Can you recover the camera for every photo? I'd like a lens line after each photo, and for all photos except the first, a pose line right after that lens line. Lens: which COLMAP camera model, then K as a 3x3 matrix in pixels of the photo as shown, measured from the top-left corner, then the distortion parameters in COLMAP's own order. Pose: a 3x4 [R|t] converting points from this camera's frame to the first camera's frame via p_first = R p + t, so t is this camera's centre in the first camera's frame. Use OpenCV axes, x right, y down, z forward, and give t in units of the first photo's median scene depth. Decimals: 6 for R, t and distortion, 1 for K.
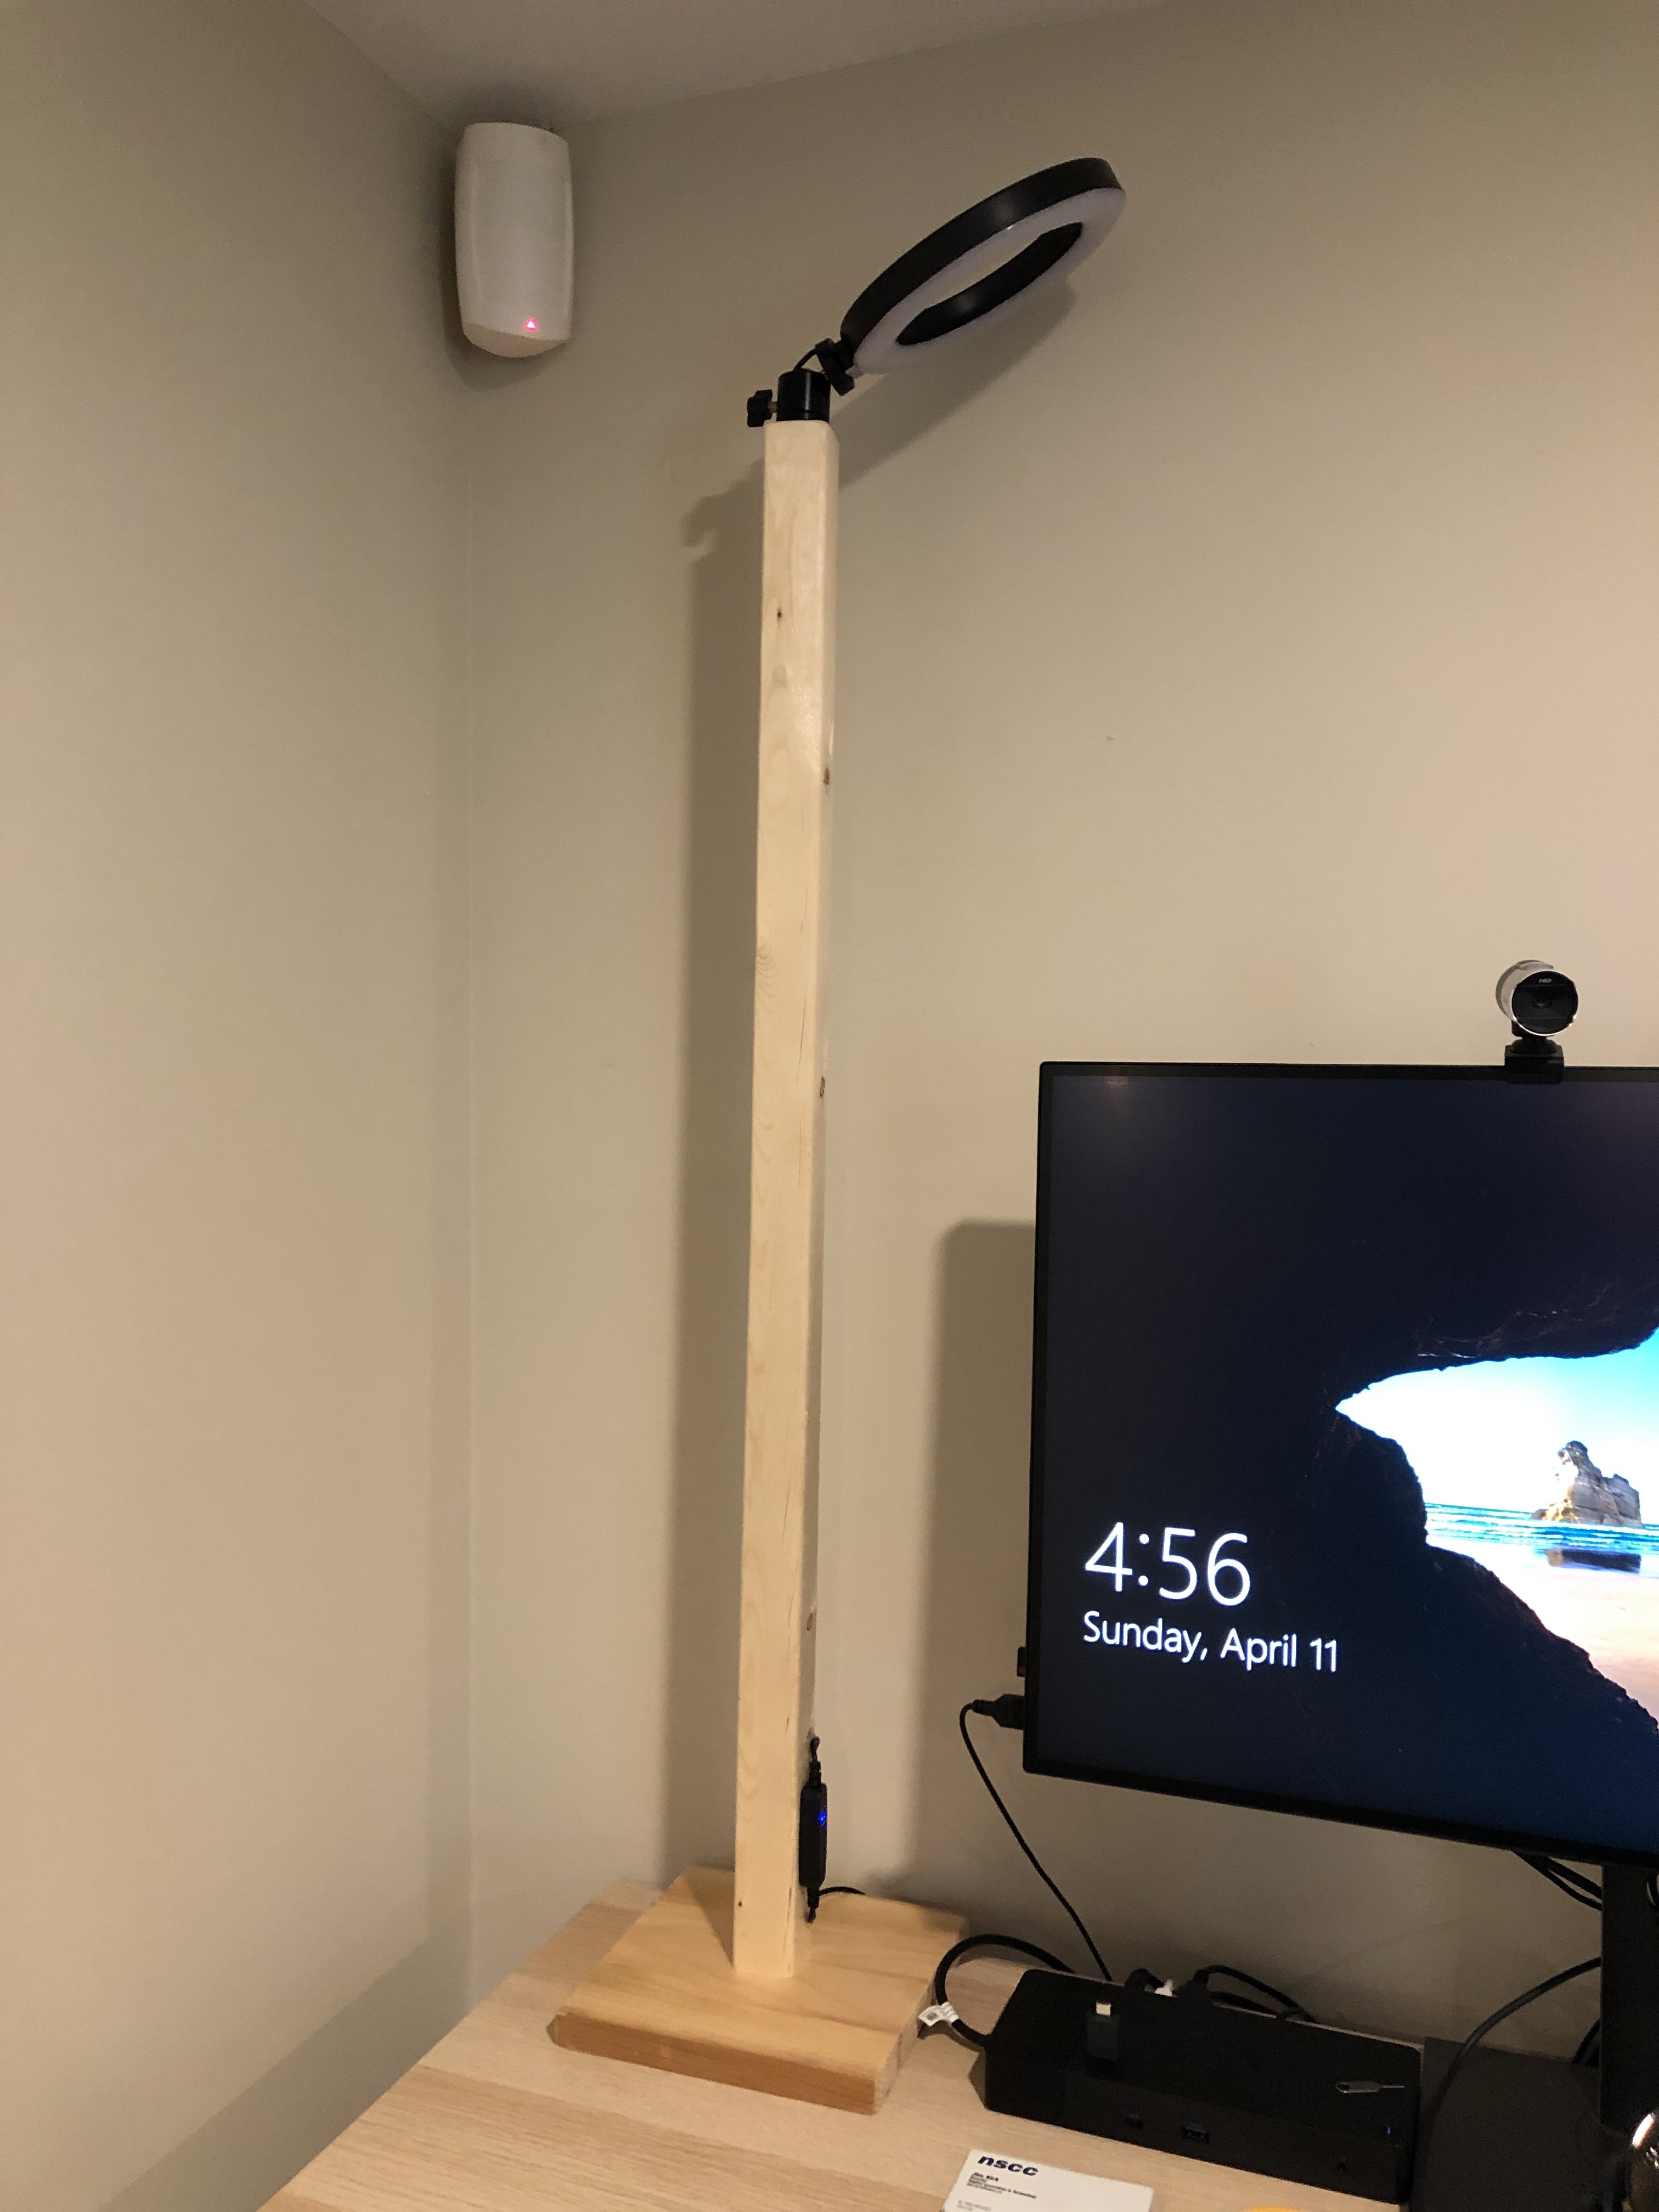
lens RADIAL K [[1777.9, 0, 830.5], [0, 1777.9, 1085.9], [0, 0, 1]] dist [0.010608, -0.014435]
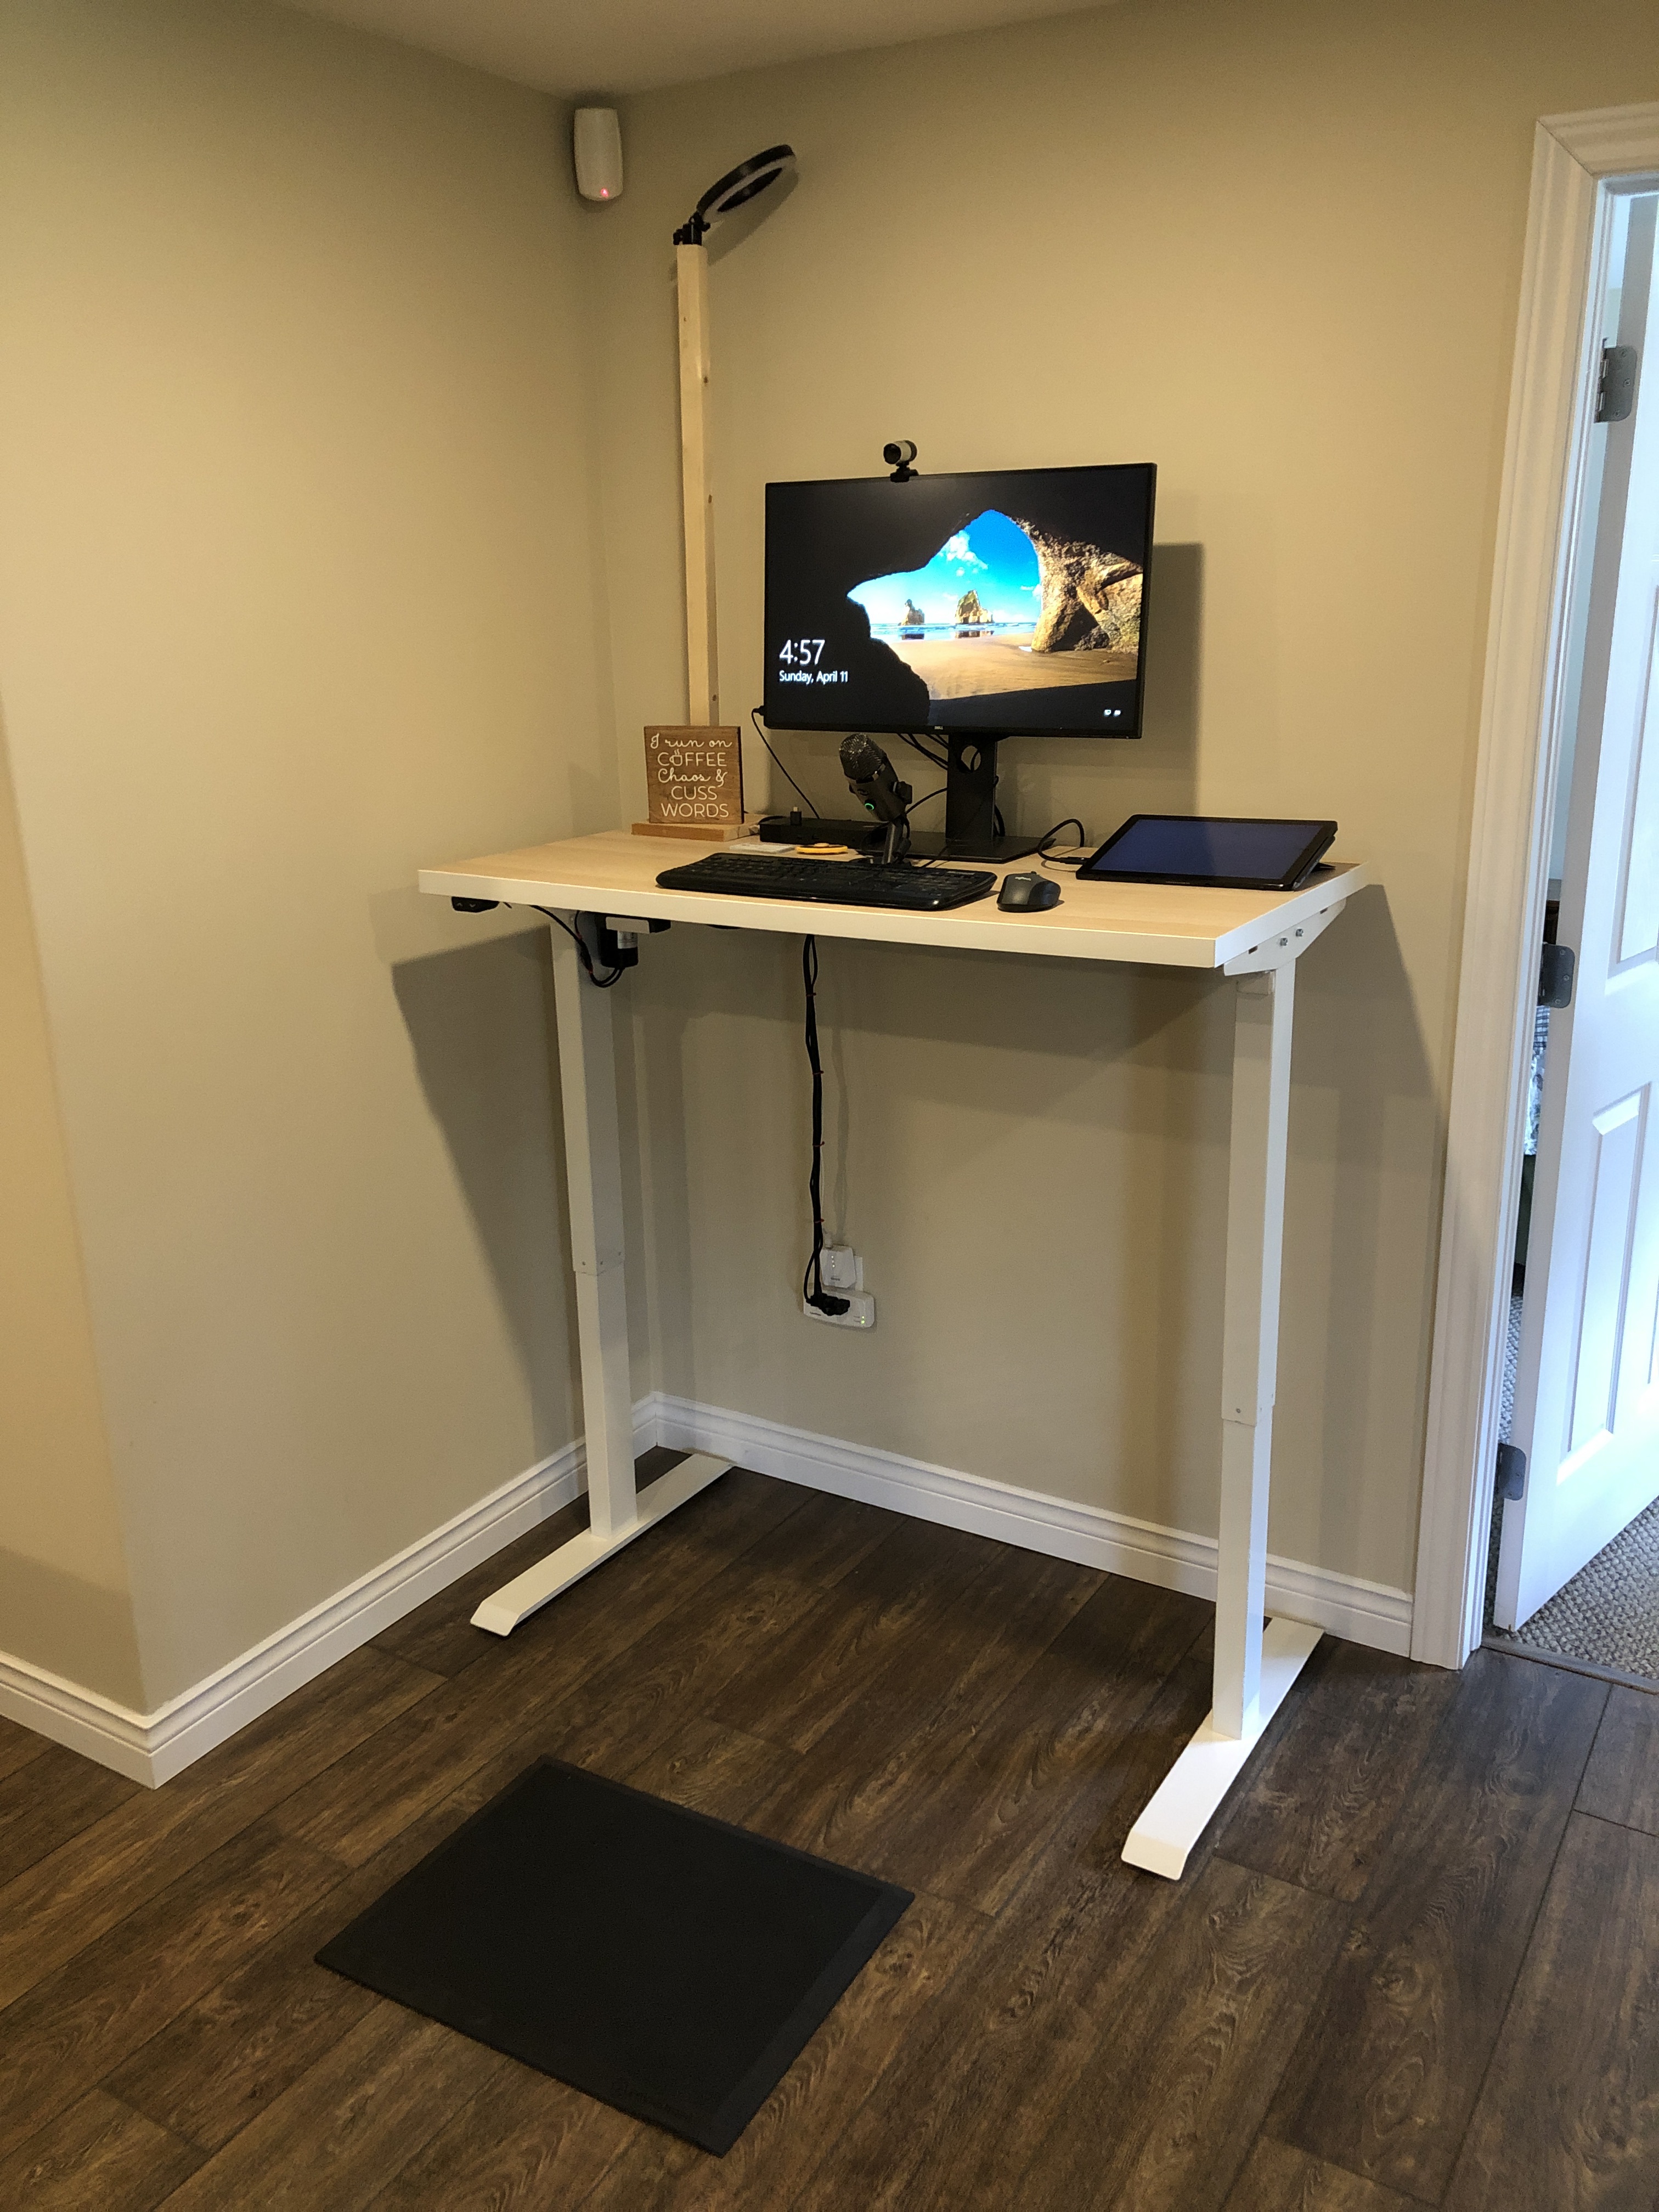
lens RADIAL K [[1777.9, 0, 847.6], [0, 1777.9, 1117.0], [0, 0, 1]] dist [0.010608, -0.014435]
pose [[0.987278, 0.037036, -0.154630, 0.768604], [0.003109, 0.967813, 0.251650, 0.269065], [0.158973, -0.248930, 0.955386, -2.129865]]
